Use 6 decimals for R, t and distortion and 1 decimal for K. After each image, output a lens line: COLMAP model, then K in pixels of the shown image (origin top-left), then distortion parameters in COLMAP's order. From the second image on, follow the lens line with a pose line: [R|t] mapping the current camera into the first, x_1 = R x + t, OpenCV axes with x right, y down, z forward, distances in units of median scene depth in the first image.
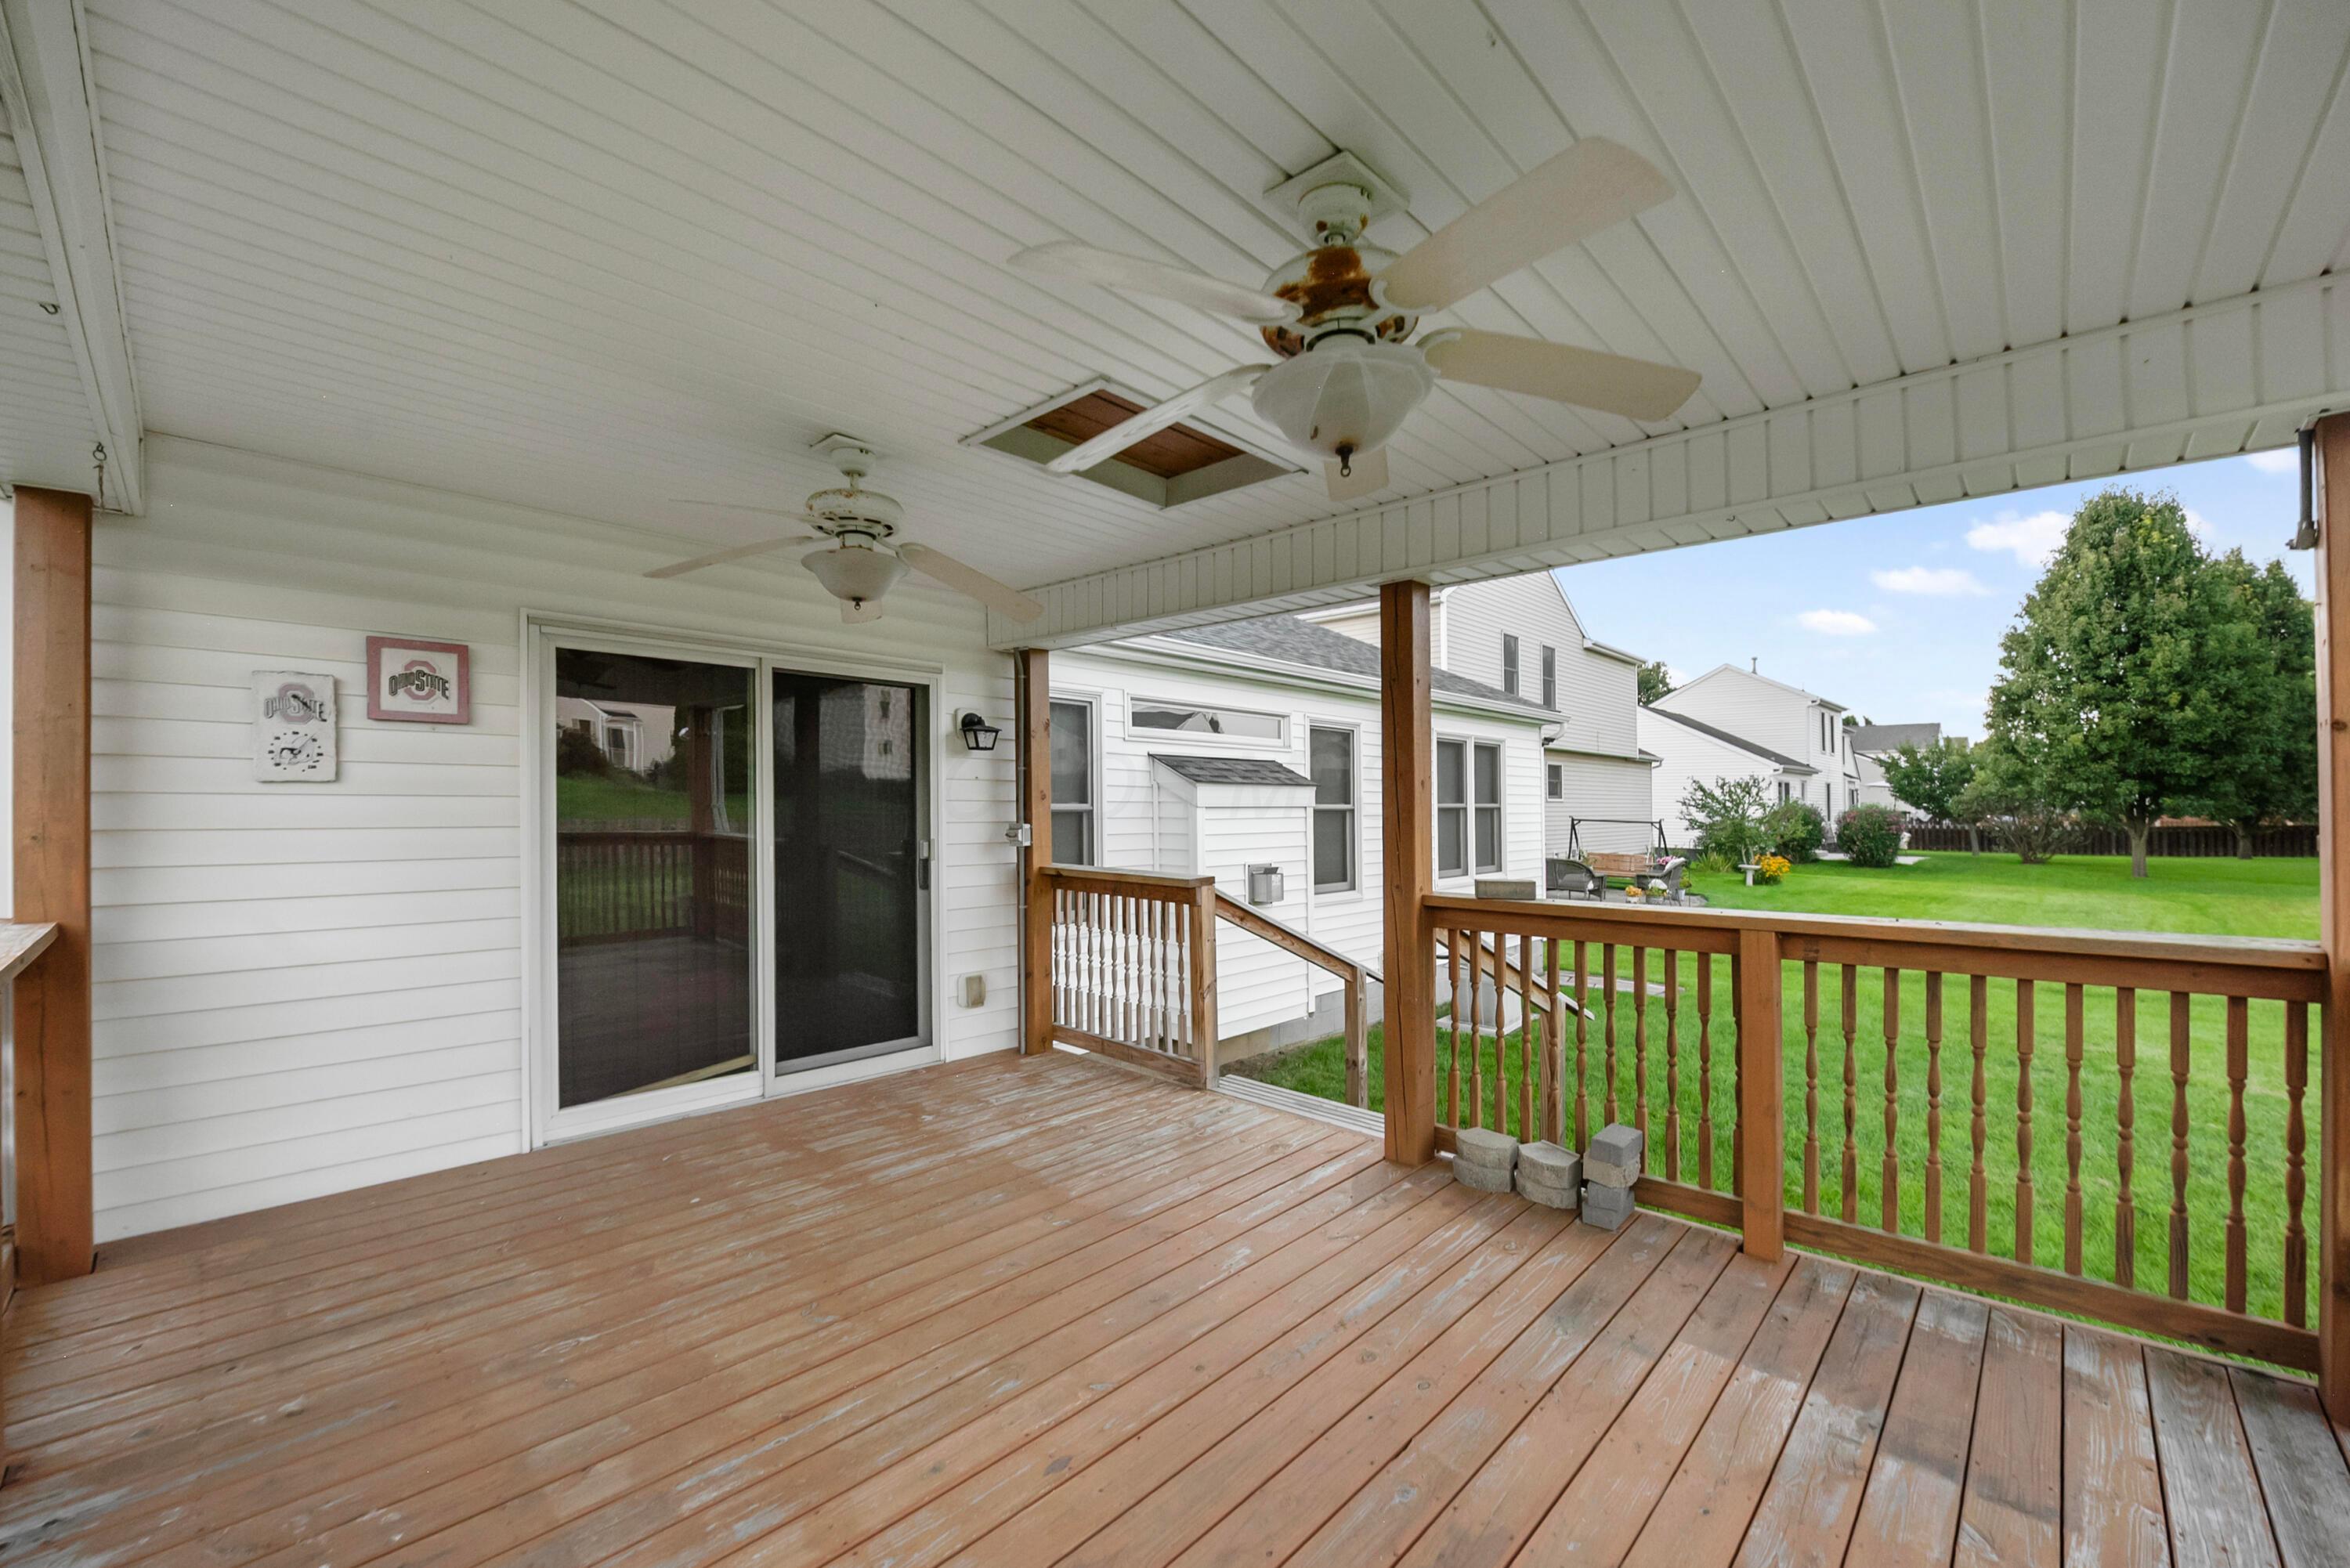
lens RADIAL K [[935.1, 0, 1186.4], [0, 935.1, 800.1], [0, 0, 1]] dist [-0.011311, -0.001660]
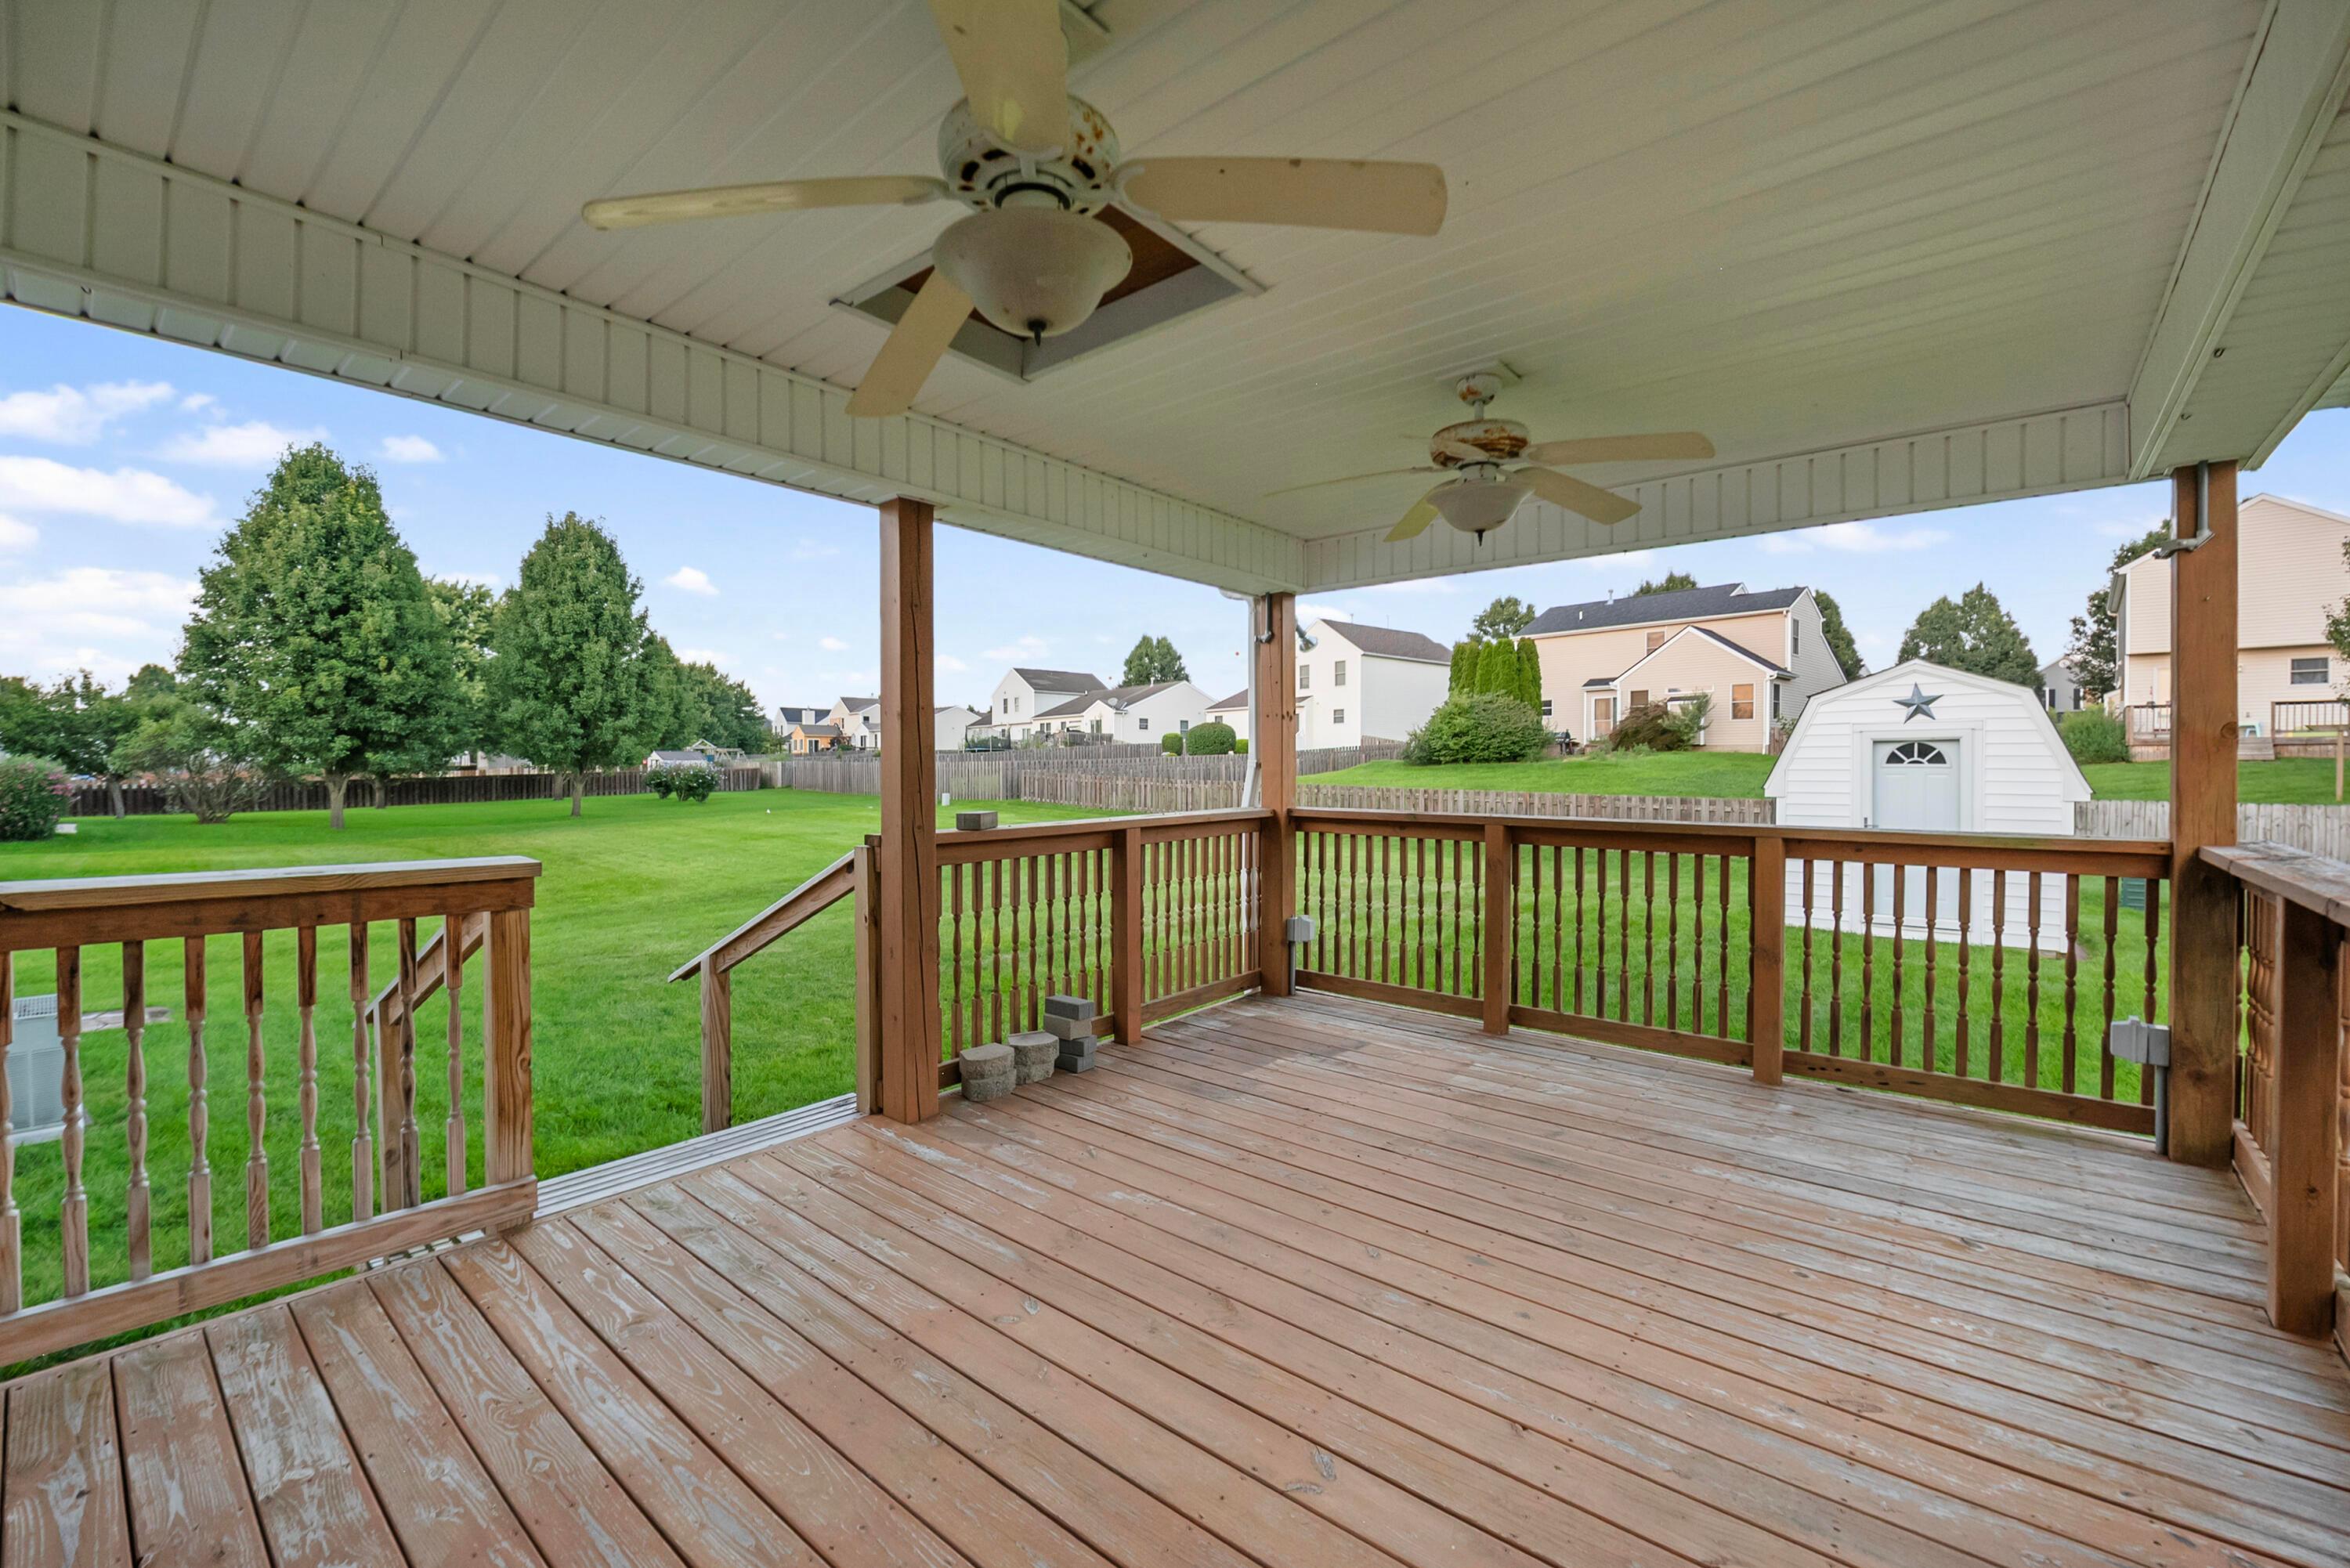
lens RADIAL K [[965.5, 0, 1174.5], [0, 965.5, 792.4], [0, 0, 1]] dist [-0.010967, -0.001176]
pose [[-0.052144, -0.030509, 0.998173, -0.111370], [-0.006379, 0.999523, 0.030217, 0.003757], [-0.998619, -0.004792, -0.052313, 0.118567]]
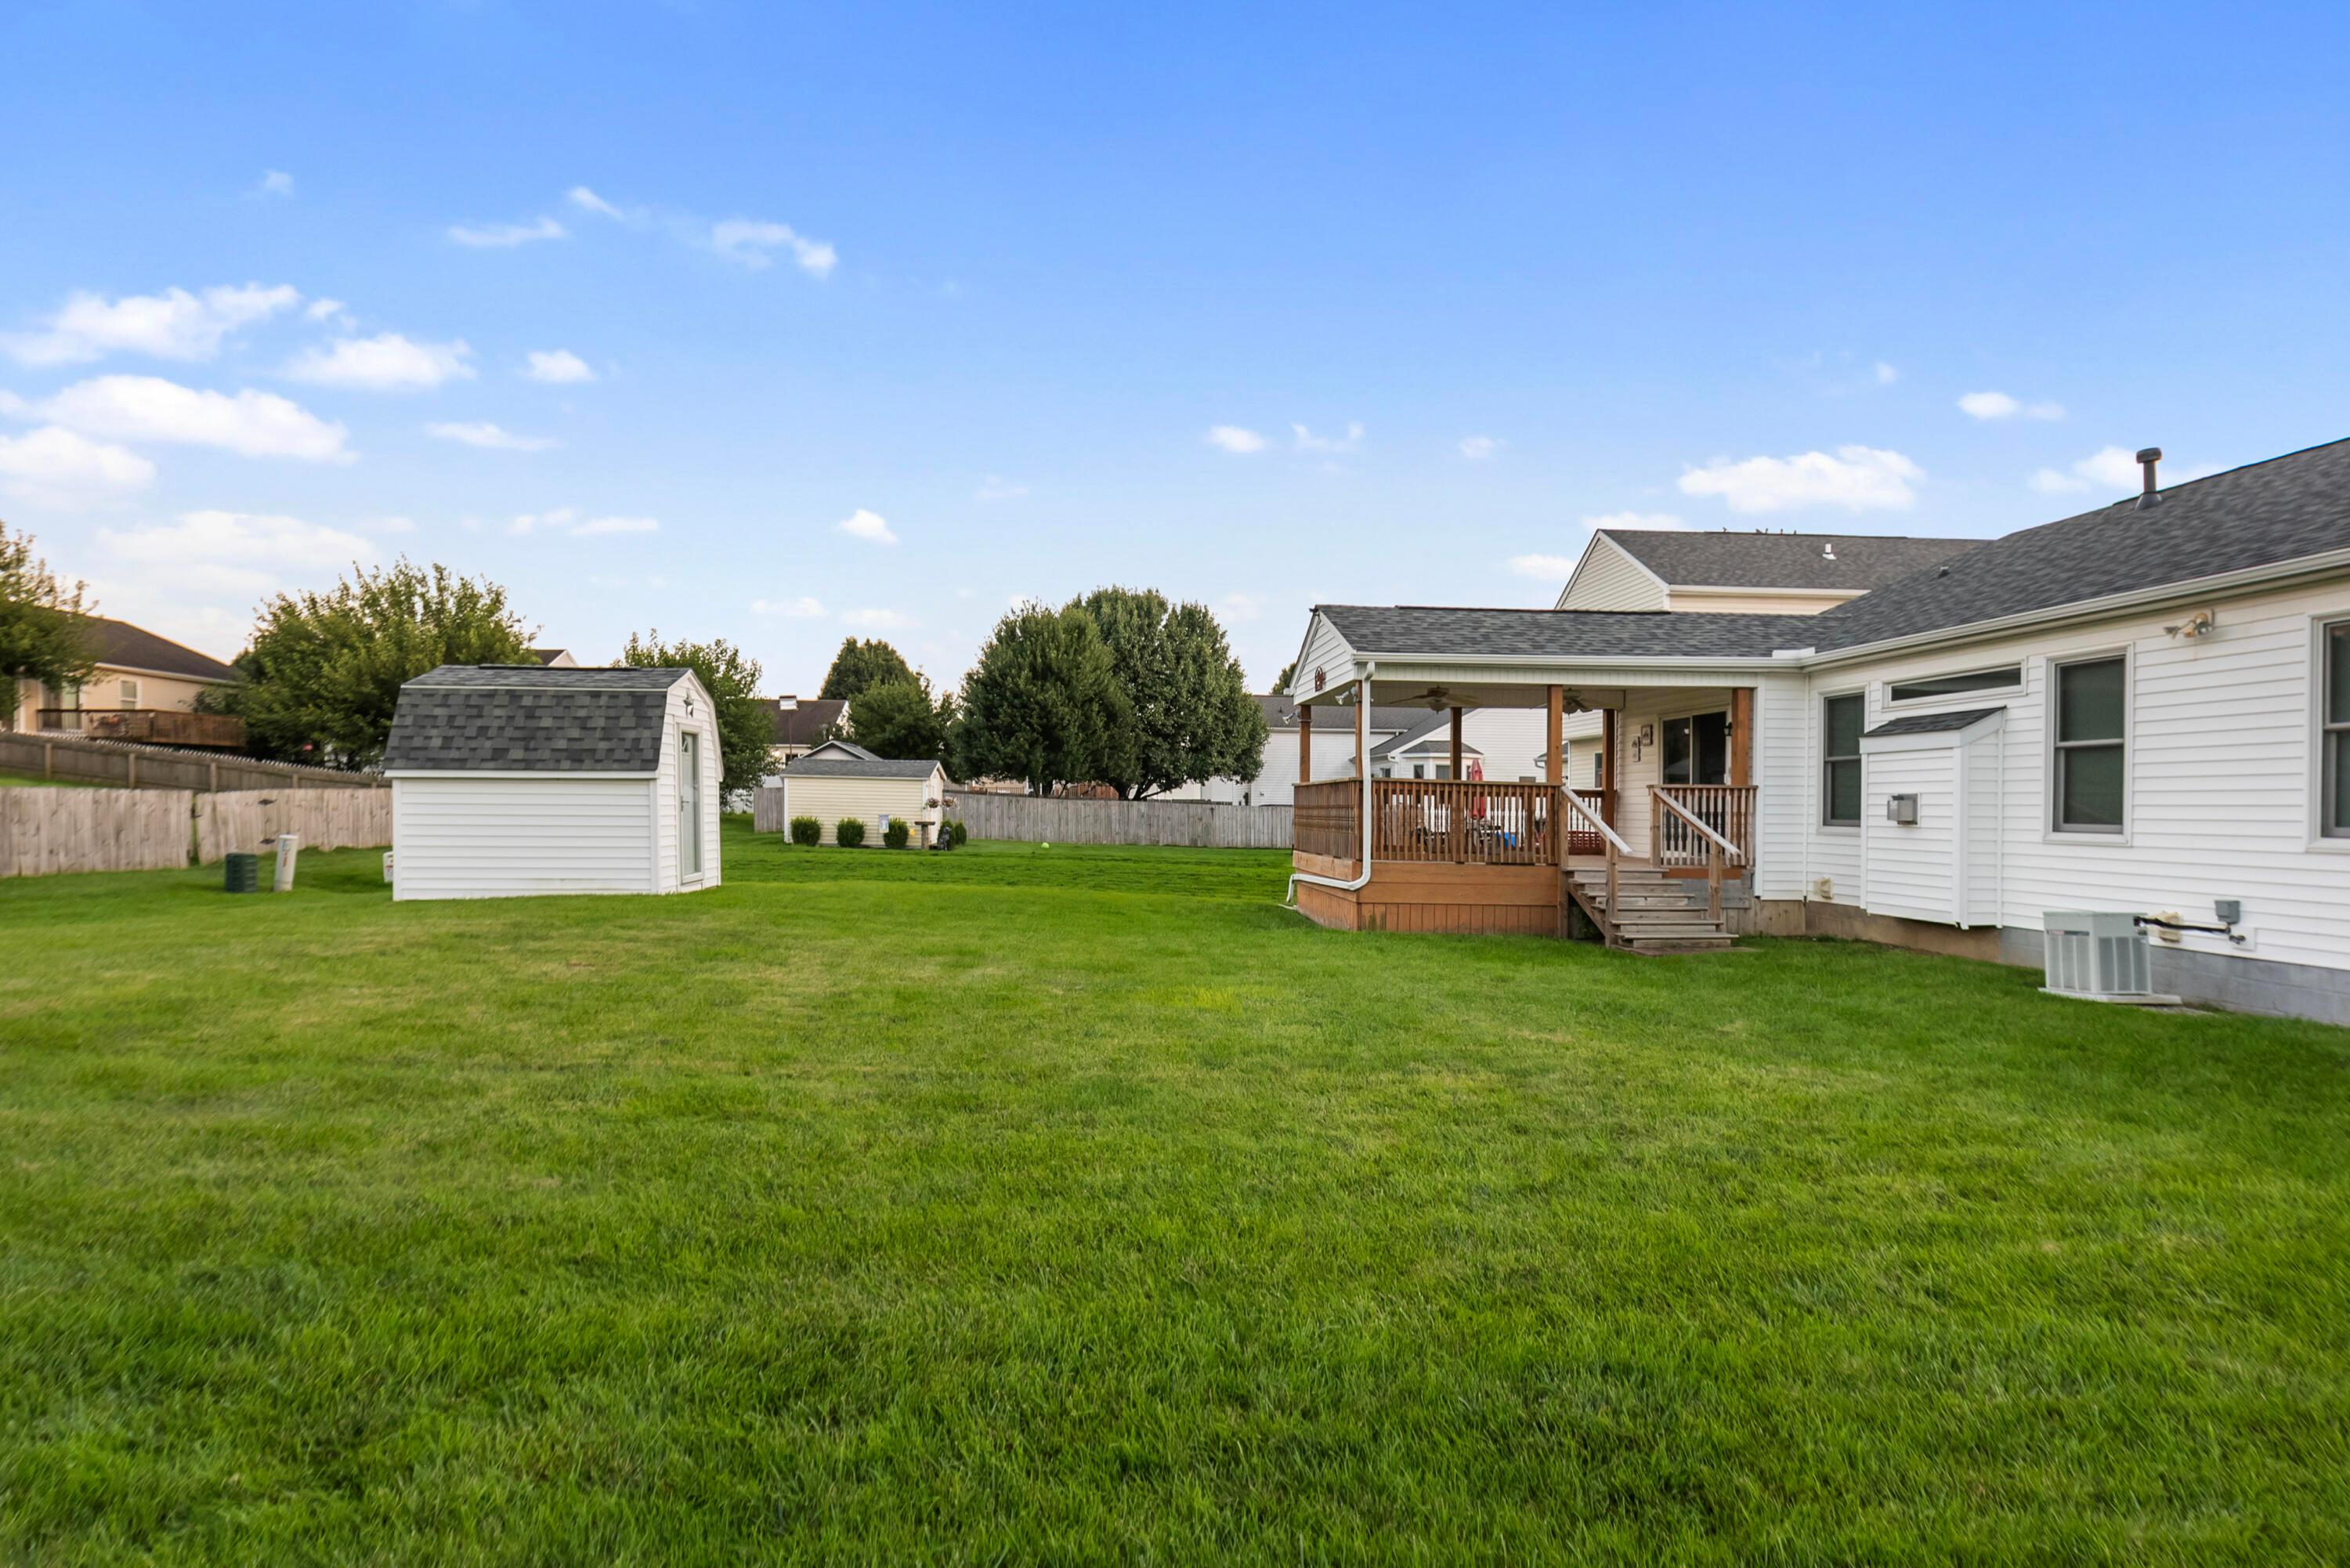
lens RADIAL K [[1181.1, 0, 1172.3], [0, 1181.1, 806.7], [0, 0, 1]] dist [0.001454, -0.001070]
pose [[-0.666686, -0.013081, -0.745224, 0.616122], [-0.012271, 0.999903, -0.006574, 0.033802], [0.745238, 0.004762, -0.666782, 0.410713]]
